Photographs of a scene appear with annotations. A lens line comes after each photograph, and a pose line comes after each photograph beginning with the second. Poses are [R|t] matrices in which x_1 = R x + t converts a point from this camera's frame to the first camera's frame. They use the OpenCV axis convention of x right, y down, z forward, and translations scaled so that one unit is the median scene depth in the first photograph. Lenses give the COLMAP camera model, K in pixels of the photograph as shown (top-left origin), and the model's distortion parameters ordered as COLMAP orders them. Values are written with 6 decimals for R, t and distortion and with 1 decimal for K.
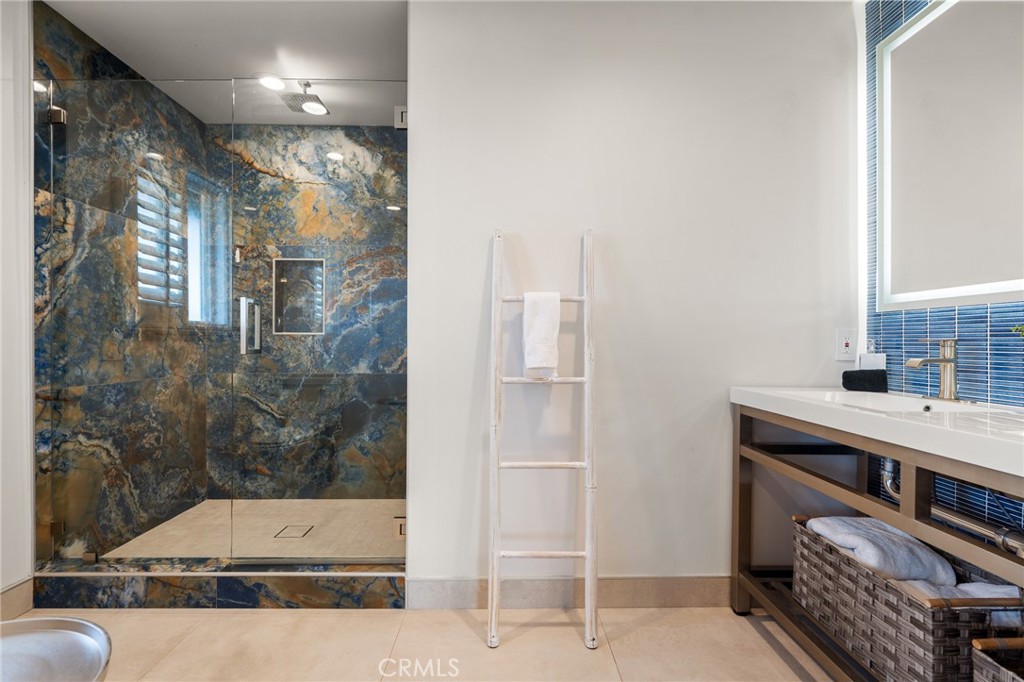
lens RADIAL K [[453.5, 0, 508.3], [0, 453.5, 344.2], [0, 0, 1]] dist [-0.003683, 0.000489]
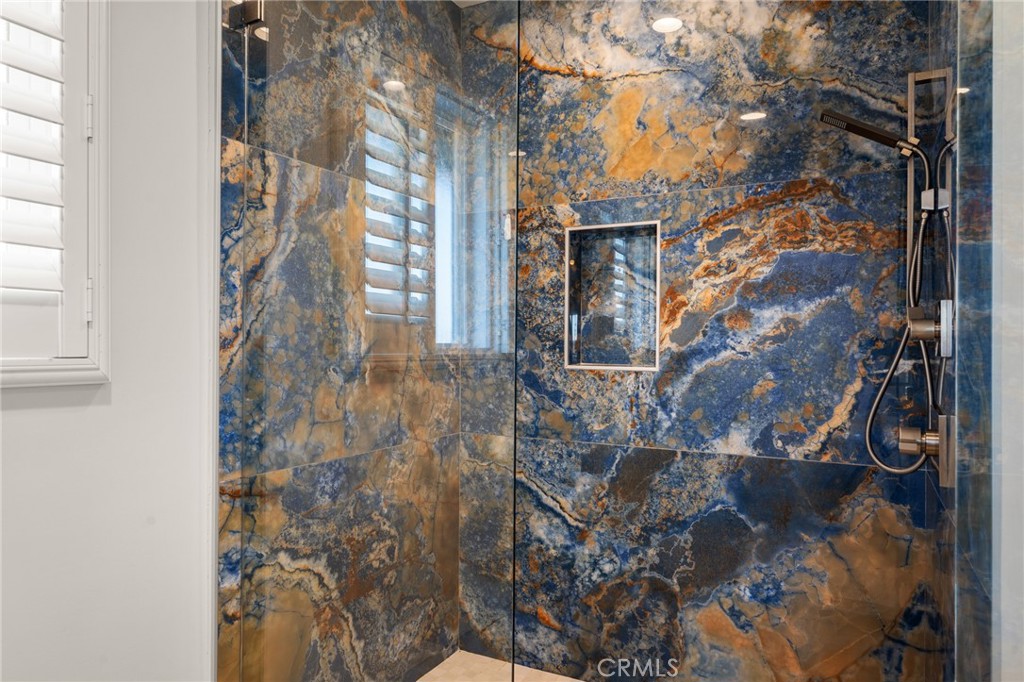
lens RADIAL K [[716.6, 0, 511.8], [0, 716.6, 344.2], [0, 0, 1]] dist [0.003844, 0.003679]
pose [[0.874146, 0.000111, -0.485664, -0.163844], [-0.005943, 0.999928, -0.010468, -0.042187], [0.485627, 0.012037, 0.874083, 0.229138]]
